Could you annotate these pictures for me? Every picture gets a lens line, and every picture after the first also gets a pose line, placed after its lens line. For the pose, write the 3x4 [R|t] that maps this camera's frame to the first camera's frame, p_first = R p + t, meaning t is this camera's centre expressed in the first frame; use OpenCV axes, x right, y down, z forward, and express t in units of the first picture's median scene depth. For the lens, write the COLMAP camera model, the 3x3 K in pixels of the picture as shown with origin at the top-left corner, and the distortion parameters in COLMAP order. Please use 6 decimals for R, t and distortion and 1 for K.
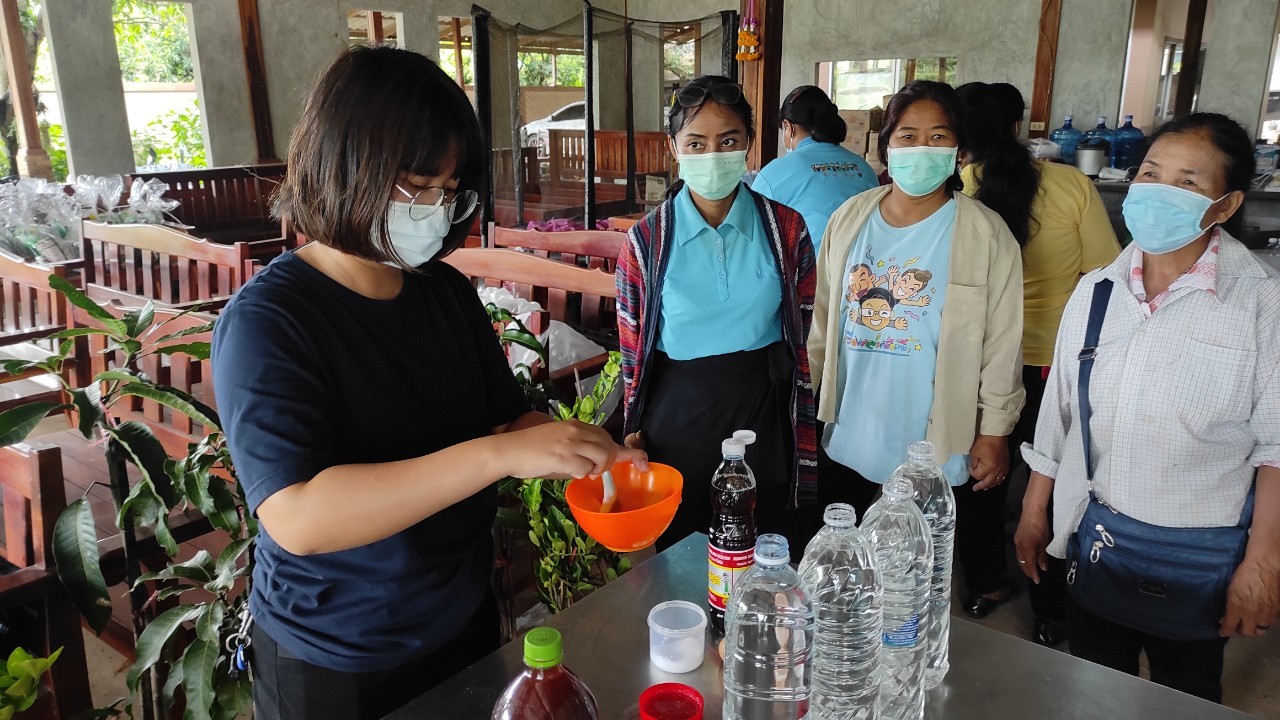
lens RADIAL K [[926.7, 0, 631.9], [0, 926.7, 360.1], [0, 0, 1]] dist [0.048822, -0.049461]
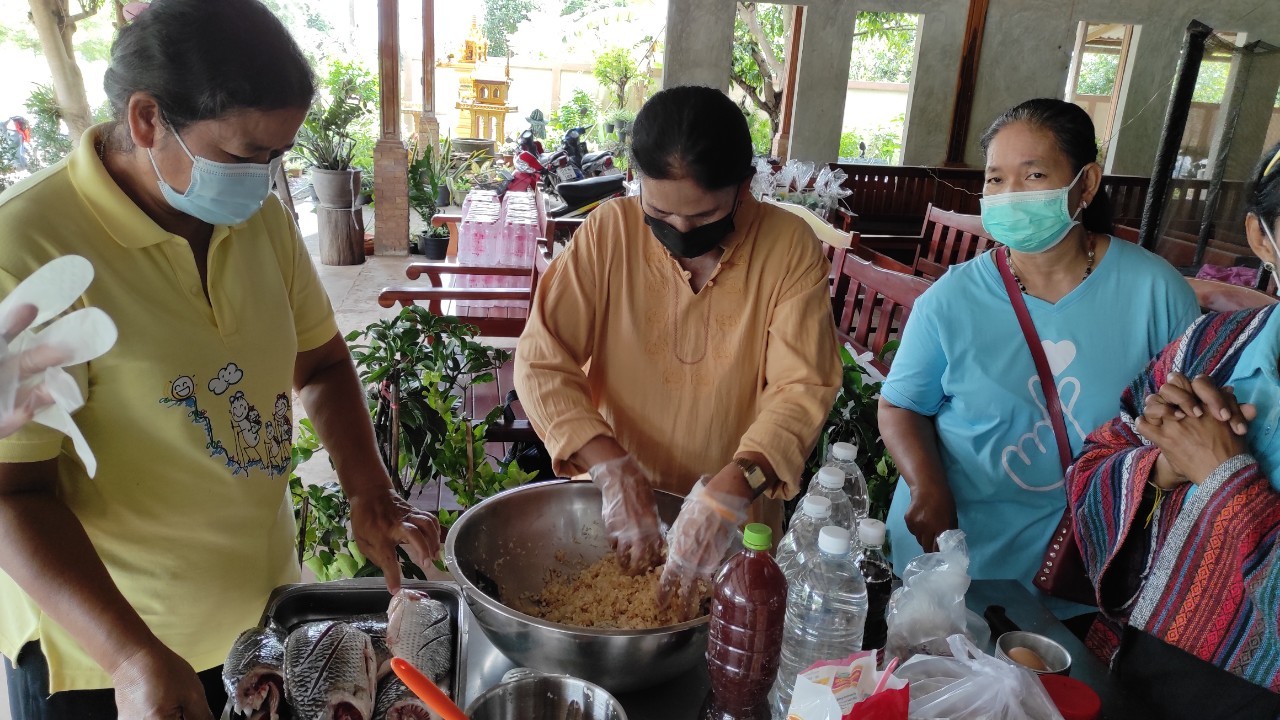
lens RADIAL K [[926.7, 0, 641.0], [0, 926.7, 356.0], [0, 0, 1]] dist [0.048822, -0.049461]
pose [[0.732390, 0.246658, -0.634637, 0.074622], [-0.251970, 0.964089, 0.083923, -0.005580], [0.632547, 0.098445, 0.768240, -0.006715]]
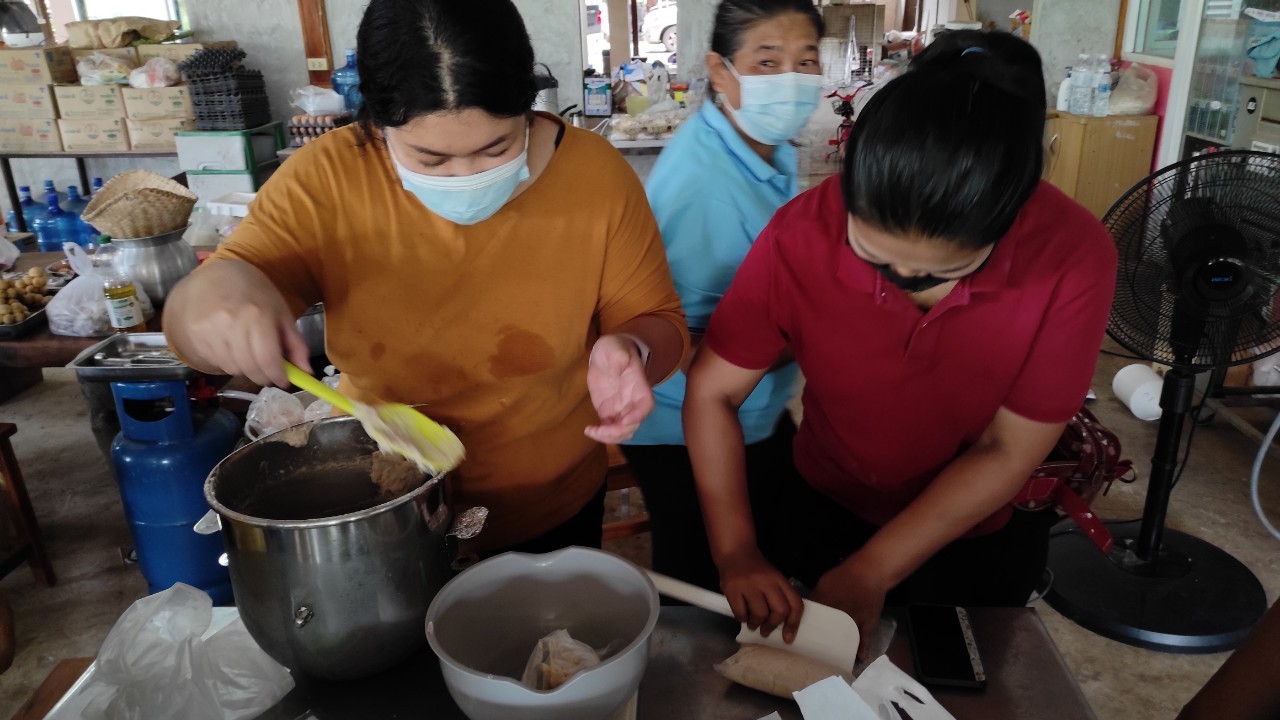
lens RADIAL K [[926.7, 0, 622.6], [0, 926.7, 353.0], [0, 0, 1]] dist [0.048822, -0.049461]
pose [[0.815635, -0.220206, 0.535022, 0.226177], [0.181843, 0.975445, 0.124260, -0.096945], [-0.549247, -0.004061, 0.835650, 0.332830]]
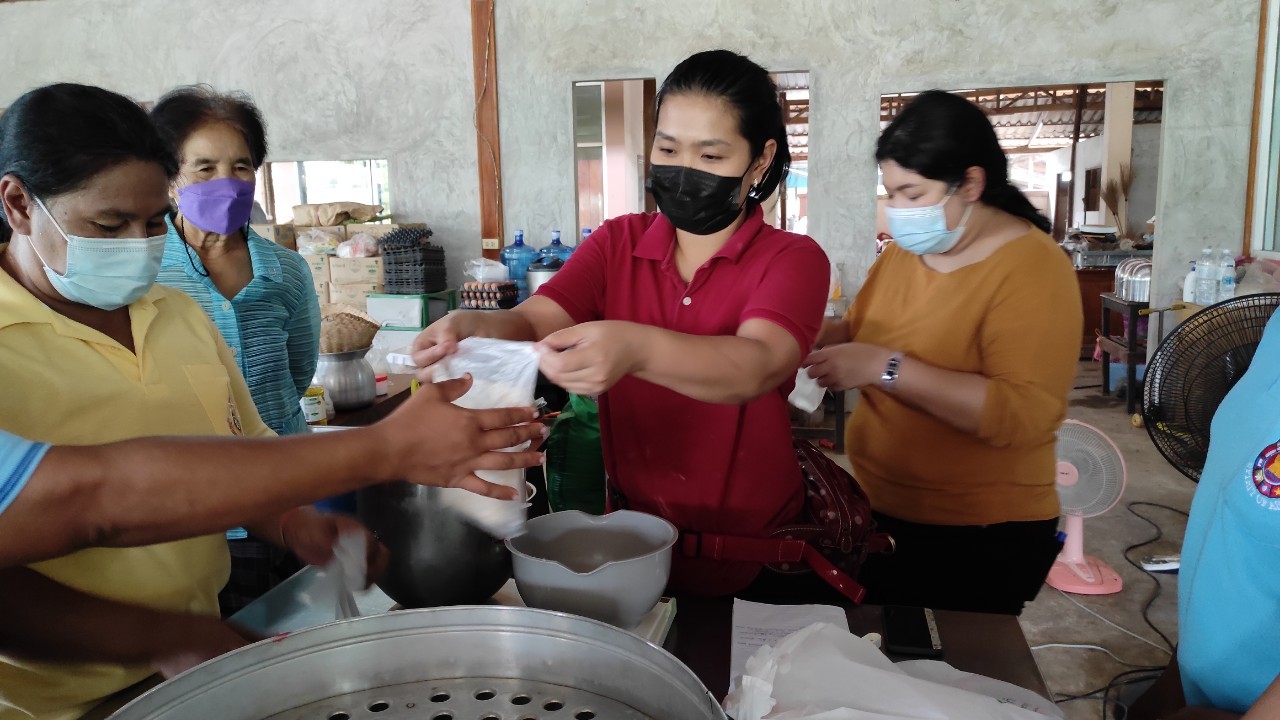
lens RADIAL K [[926.7, 0, 634.7], [0, 926.7, 356.9], [0, 0, 1]] dist [0.048822, -0.049461]
pose [[0.895520, -0.071694, 0.439208, 0.211621], [0.128458, 0.986571, -0.100877, -0.065051], [-0.426078, 0.146758, 0.892704, 0.281418]]
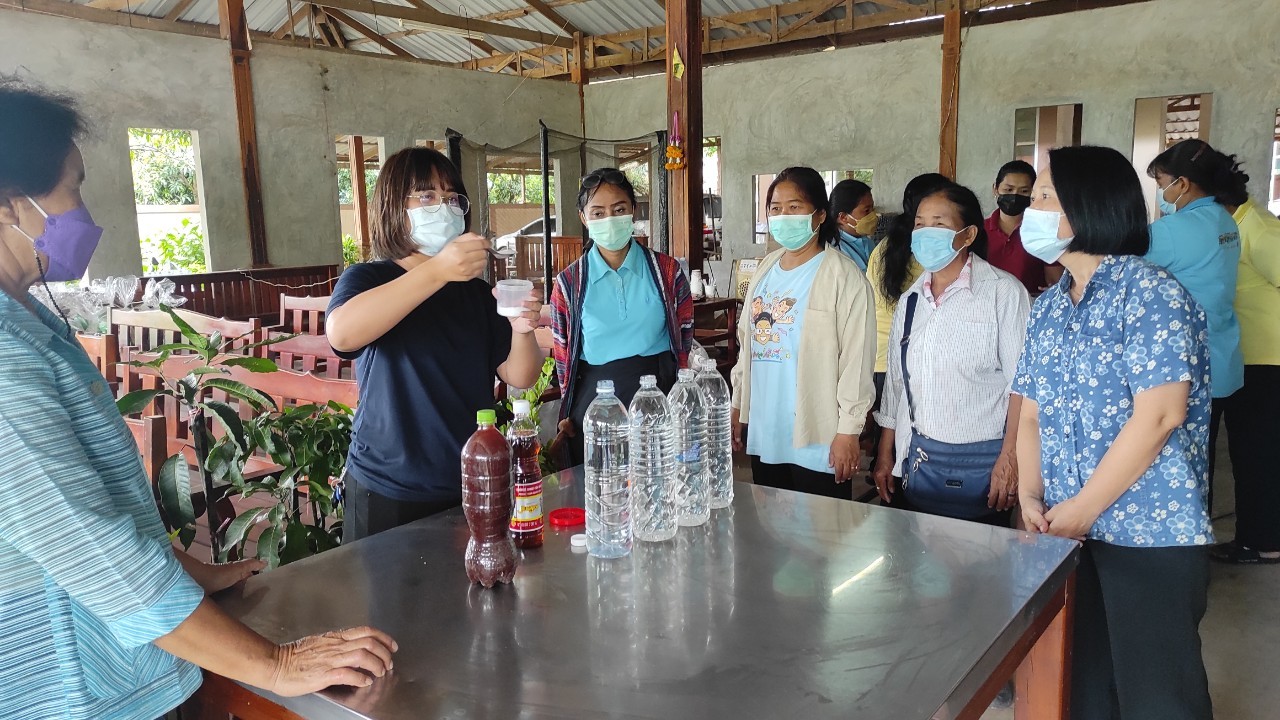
lens RADIAL K [[926.7, 0, 633.0], [0, 926.7, 361.3], [0, 0, 1]] dist [0.048822, -0.049461]
pose [[0.999319, -0.020043, 0.030982, 0.017564], [0.023598, 0.992616, -0.118983, 0.044648], [-0.028368, 0.119633, 0.992413, -0.109672]]
